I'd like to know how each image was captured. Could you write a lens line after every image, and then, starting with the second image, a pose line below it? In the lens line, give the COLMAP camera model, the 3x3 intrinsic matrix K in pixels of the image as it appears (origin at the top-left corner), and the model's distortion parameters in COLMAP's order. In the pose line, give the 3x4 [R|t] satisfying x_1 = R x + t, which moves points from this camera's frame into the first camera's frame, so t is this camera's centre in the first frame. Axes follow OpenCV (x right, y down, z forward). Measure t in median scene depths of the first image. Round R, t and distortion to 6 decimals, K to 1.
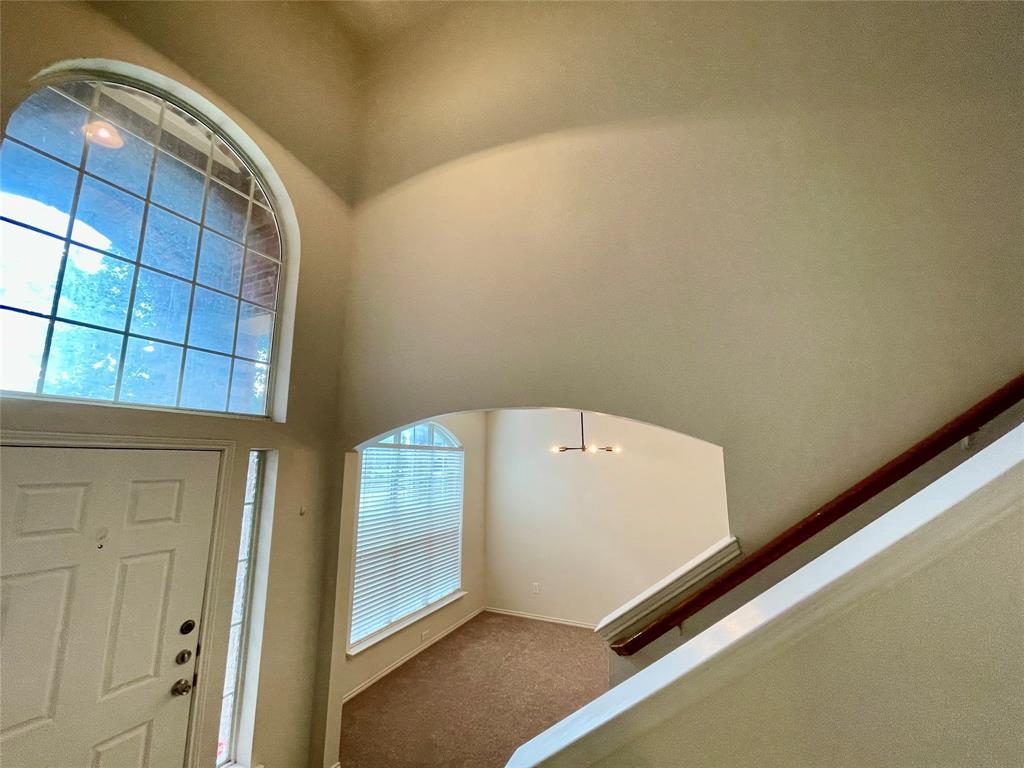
lens RADIAL K [[411.3, 0, 515.1], [0, 411.3, 388.0], [0, 0, 1]] dist [0.001207, -0.000177]
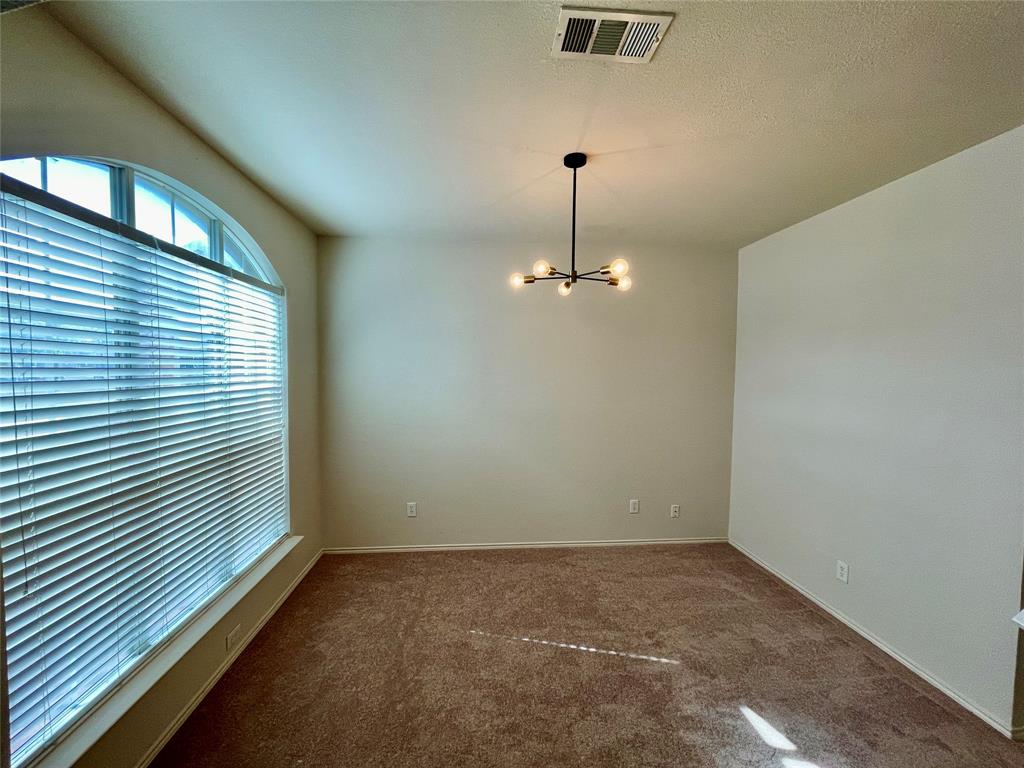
lens RADIAL K [[411.3, 0, 508.5], [0, 411.3, 385.9], [0, 0, 1]] dist [0.001207, -0.000177]
pose [[0.868627, -0.012466, 0.495309, -0.152373], [-0.100895, 0.974286, 0.201461, 0.147674], [-0.485084, -0.224969, 0.845034, 0.427483]]
